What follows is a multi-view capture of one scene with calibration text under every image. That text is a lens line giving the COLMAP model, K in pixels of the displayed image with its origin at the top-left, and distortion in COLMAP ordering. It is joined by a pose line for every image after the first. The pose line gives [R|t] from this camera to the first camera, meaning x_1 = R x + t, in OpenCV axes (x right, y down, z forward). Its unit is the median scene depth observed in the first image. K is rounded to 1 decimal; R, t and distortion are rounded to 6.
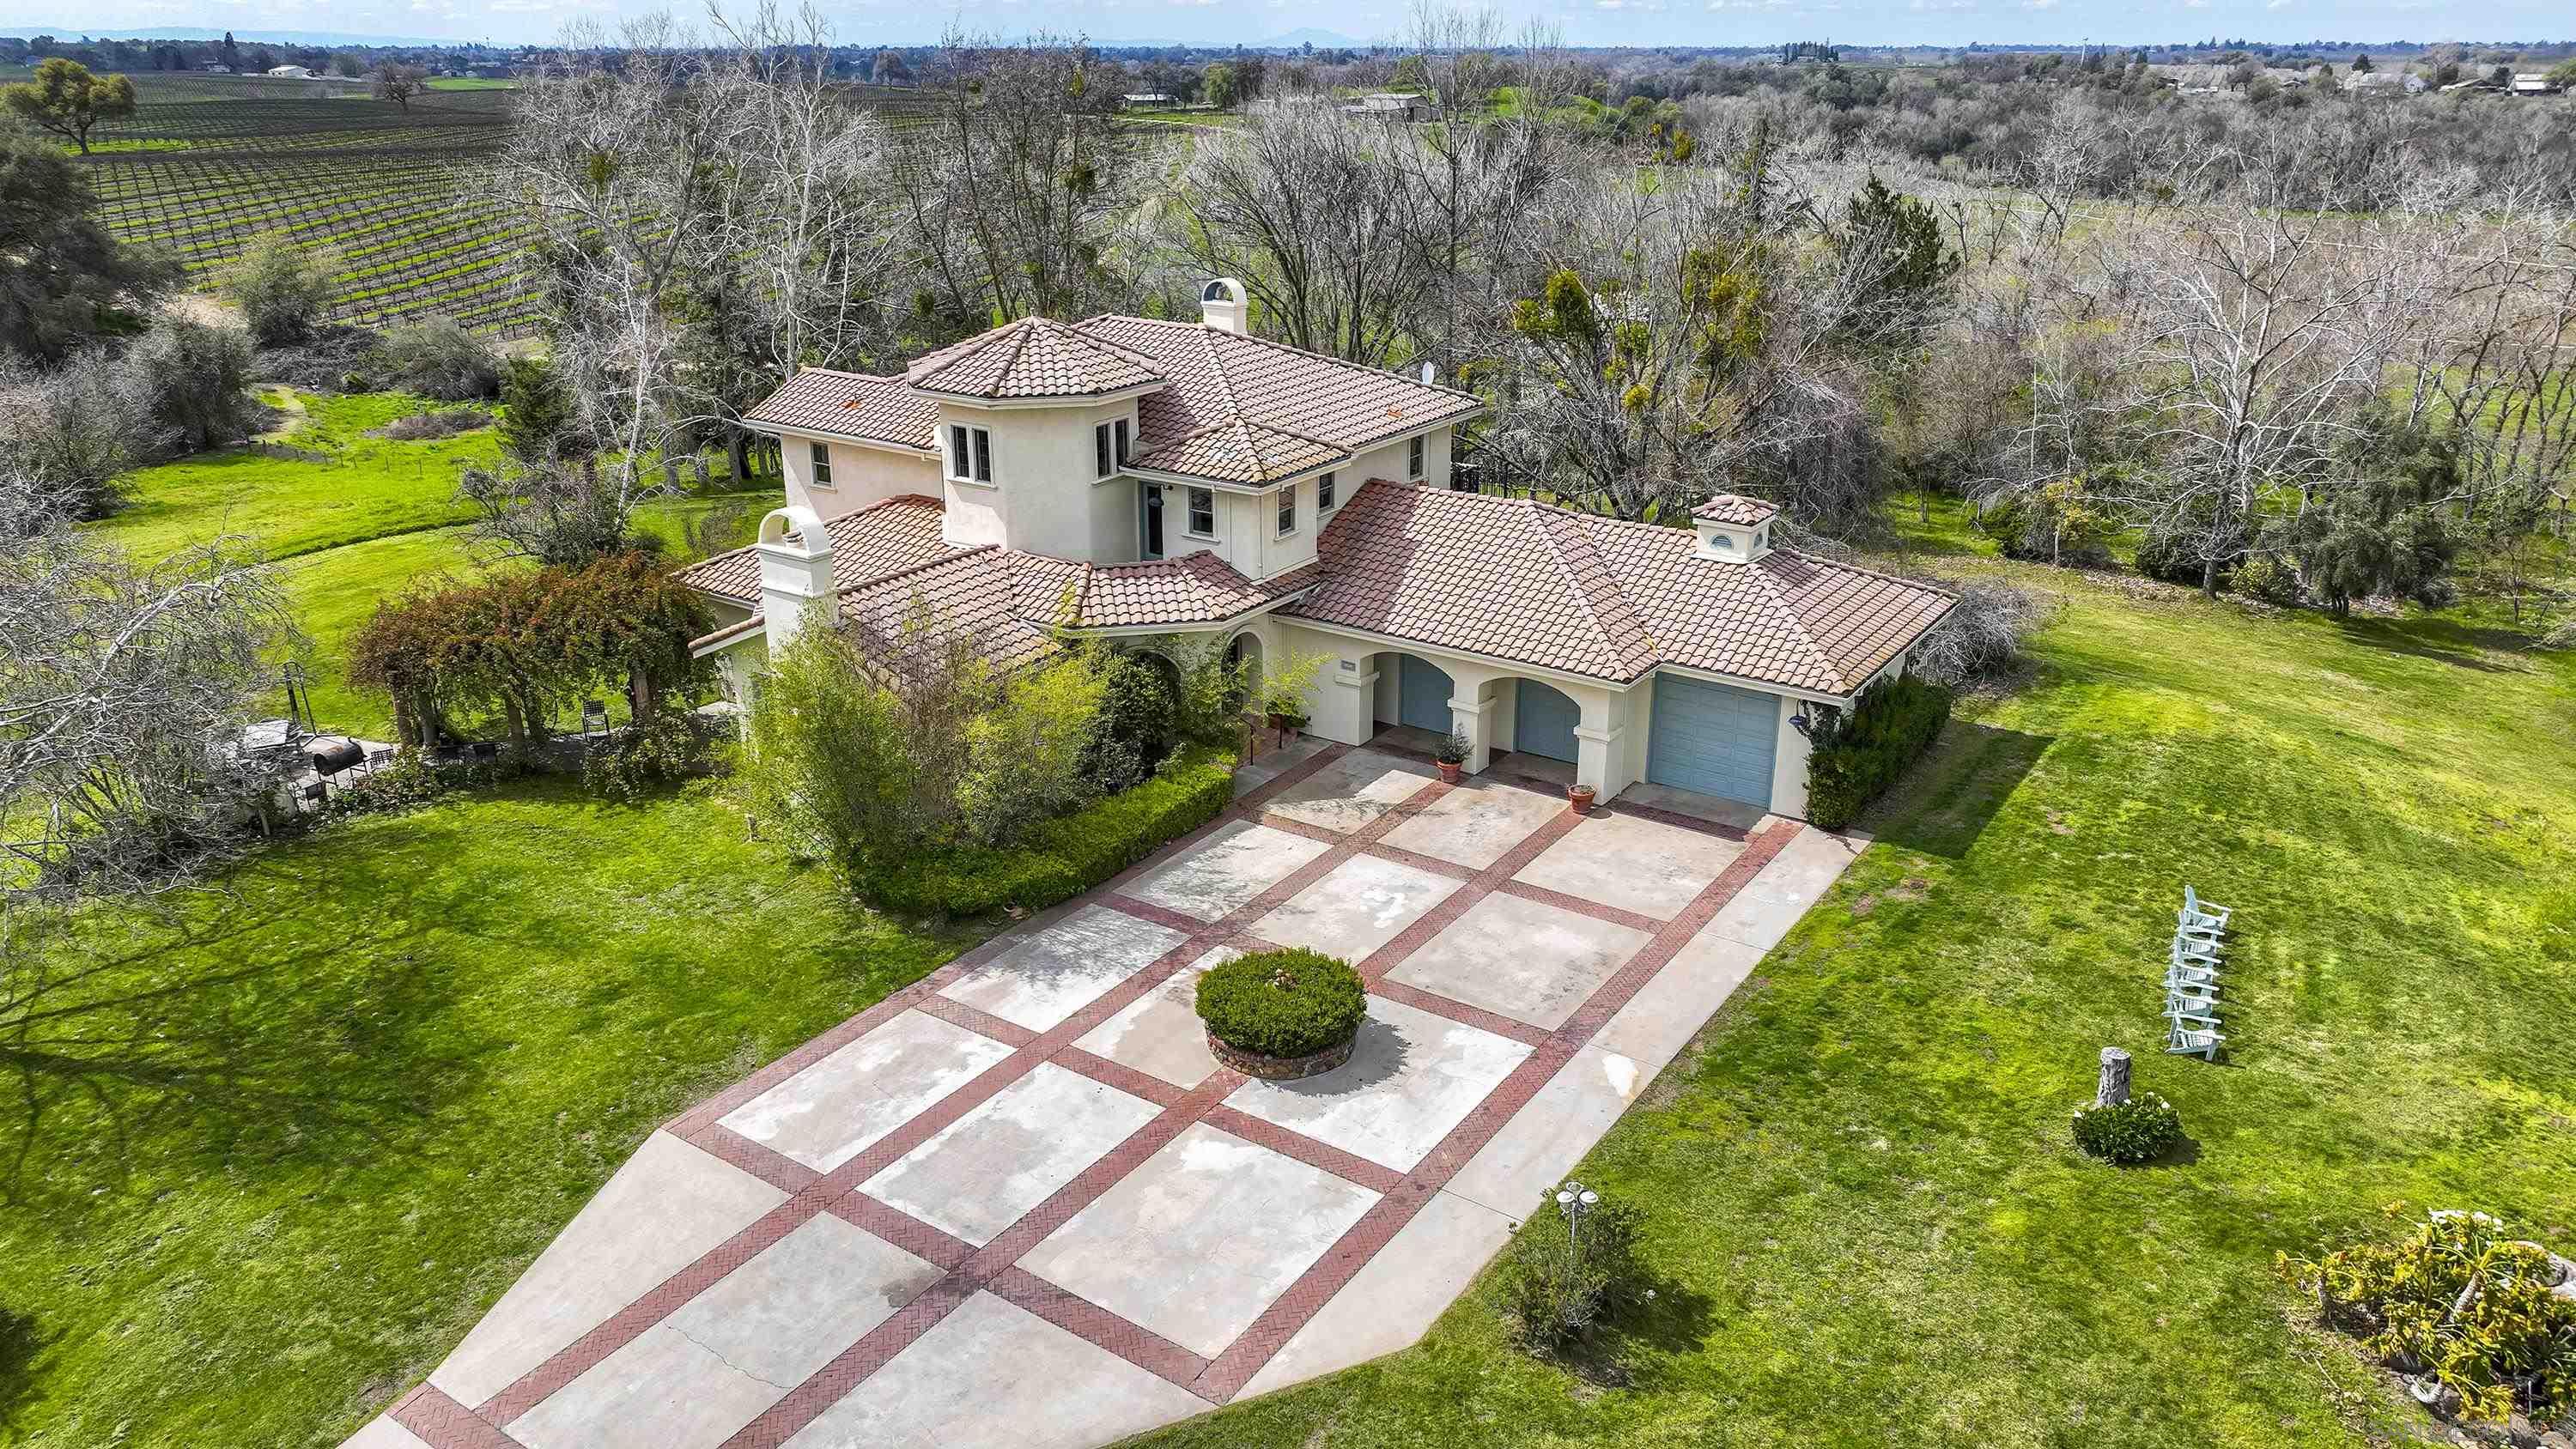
lens RADIAL K [[1773.3, 0, 1288.0], [0, 1773.3, 724.5], [0, 0, 1]] dist [0.007131, 0.001907]
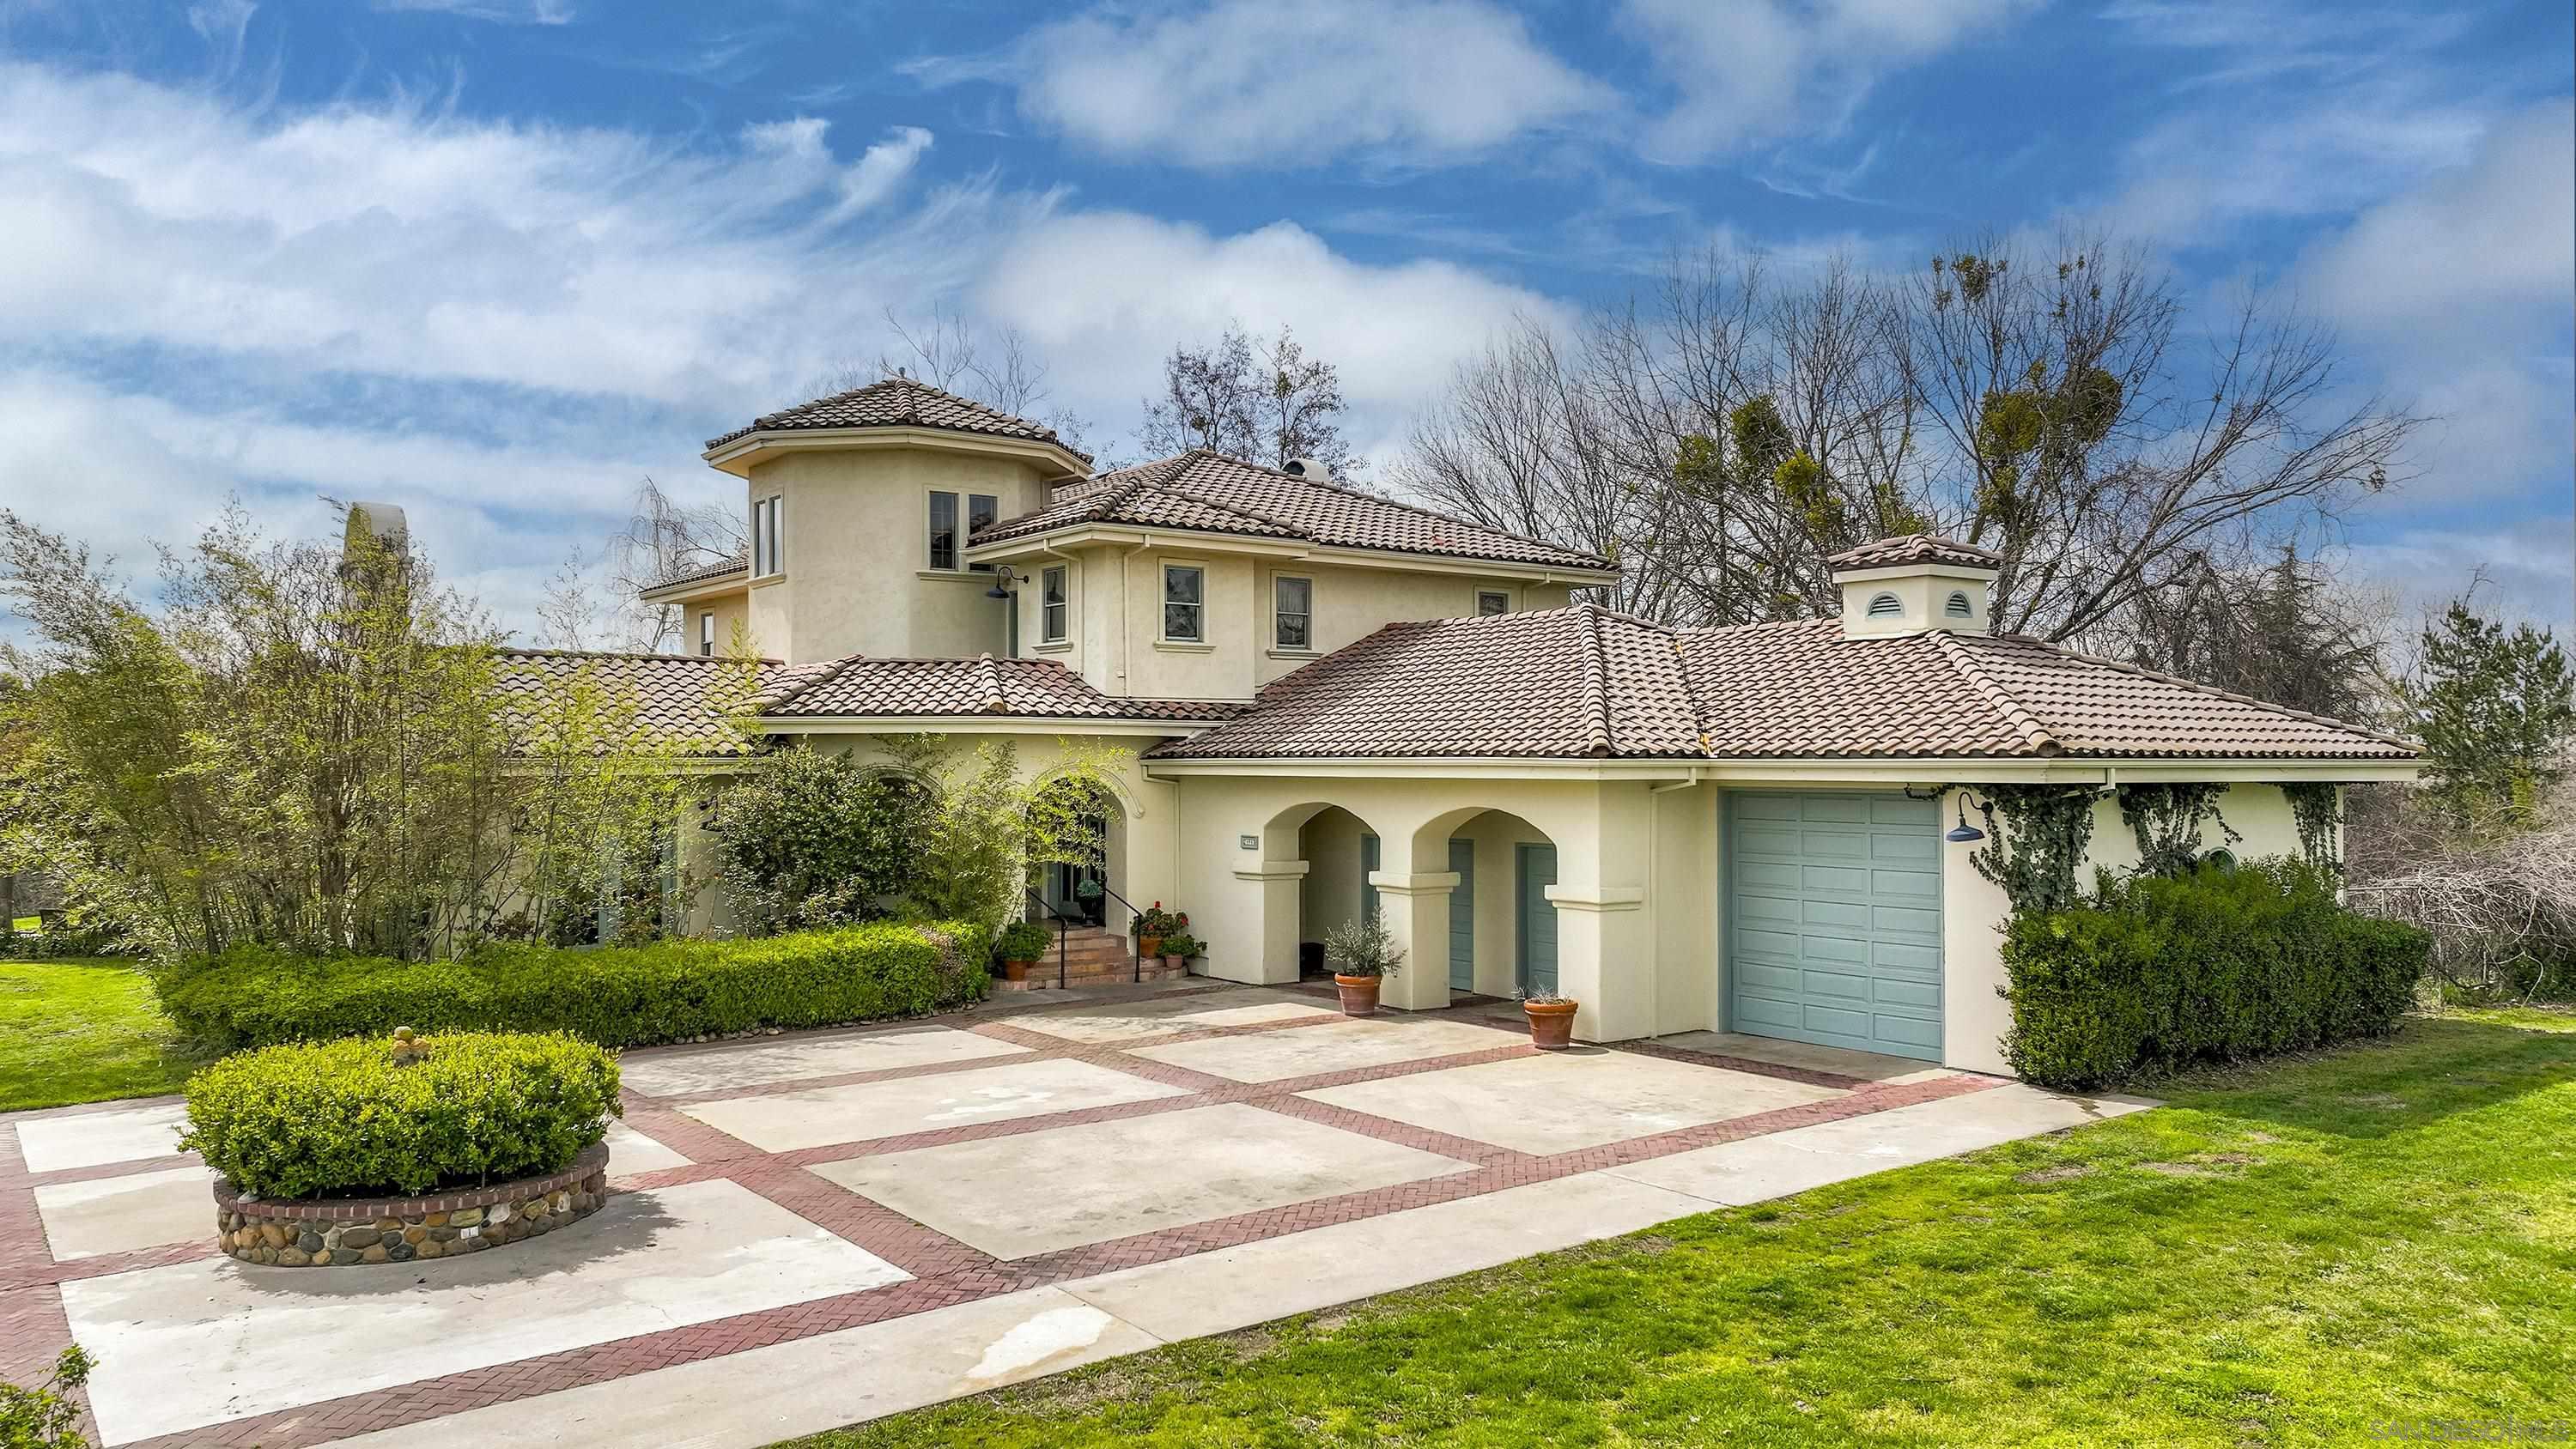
lens RADIAL K [[1812.6, 0, 1288.0], [0, 1812.6, 724.5], [0, 0, 1]] dist [0.003195, 0.000611]
pose [[0.948618, -0.002776, -0.316412, 0.256612], [-0.113838, 0.930013, -0.349452, 0.151478], [0.295238, 0.367516, 0.881911, 0.486496]]
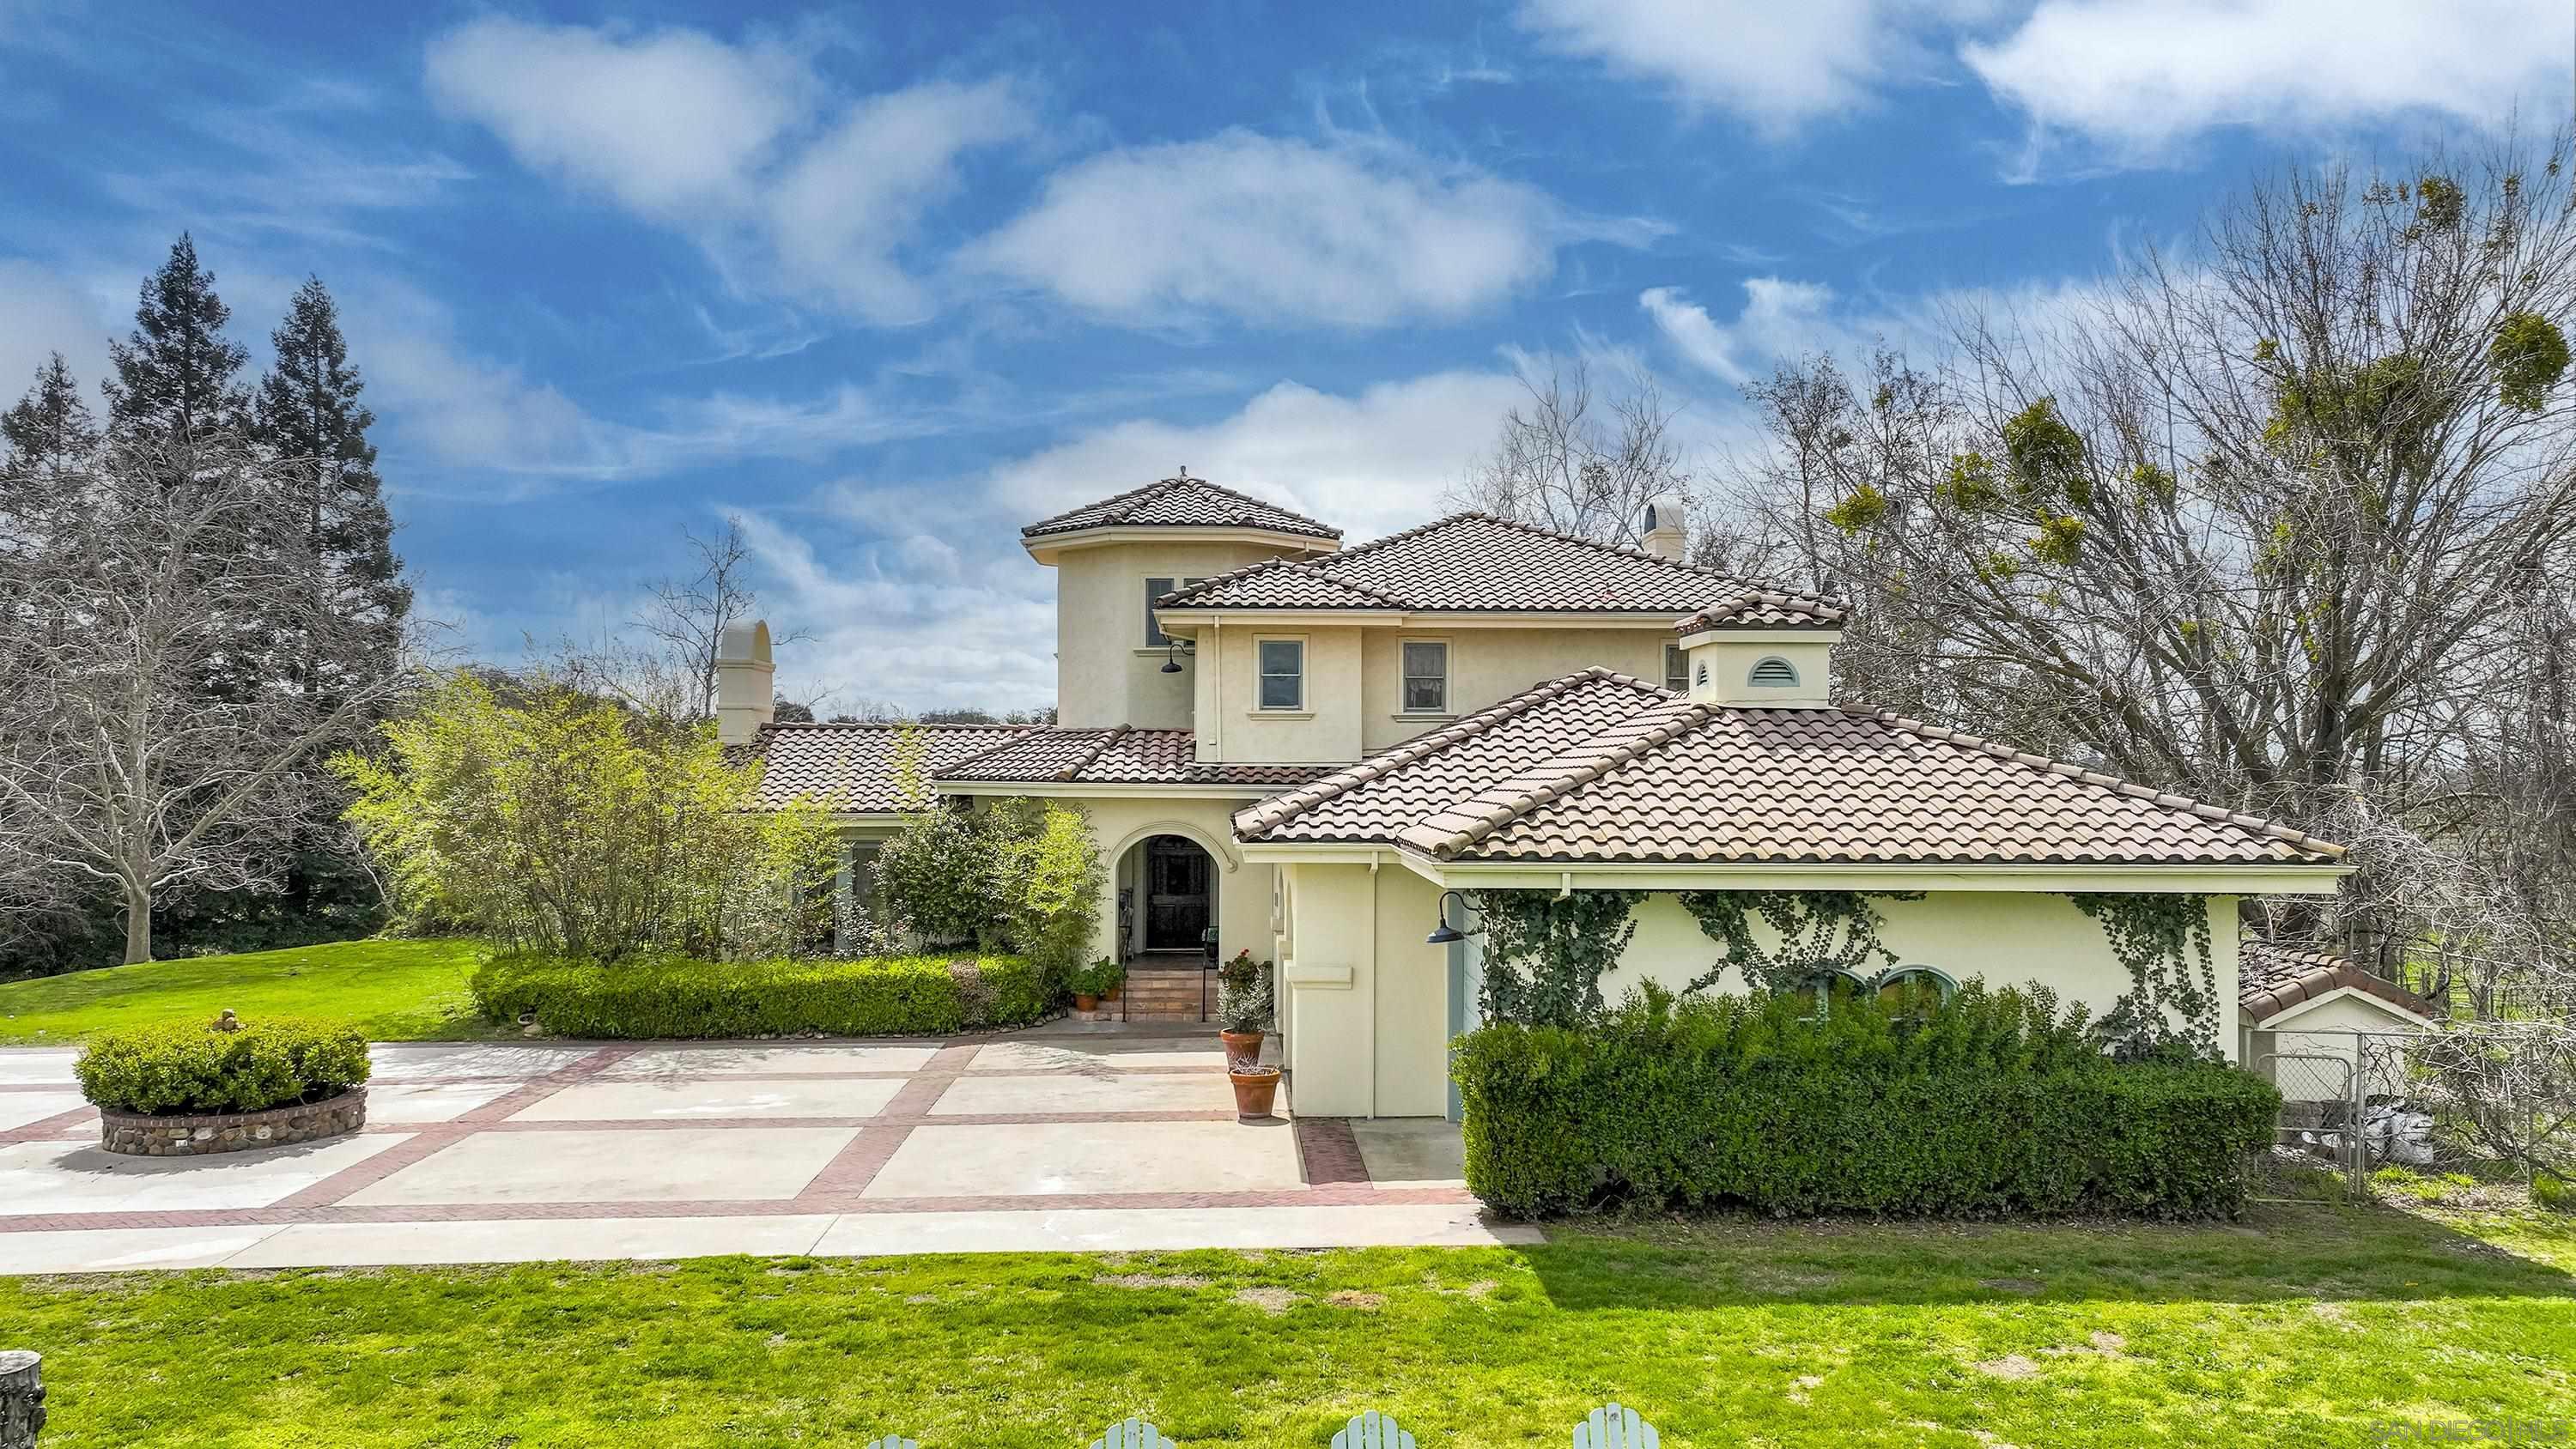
lens RADIAL K [[1812.6, 0, 1288.0], [0, 1812.6, 724.5], [0, 0, 1]] dist [0.003195, 0.000611]
pose [[0.602562, -0.013134, -0.797964, 0.601383], [-0.284260, 0.930757, -0.229971, 0.061562], [0.745731, 0.365402, 0.557106, 0.660256]]
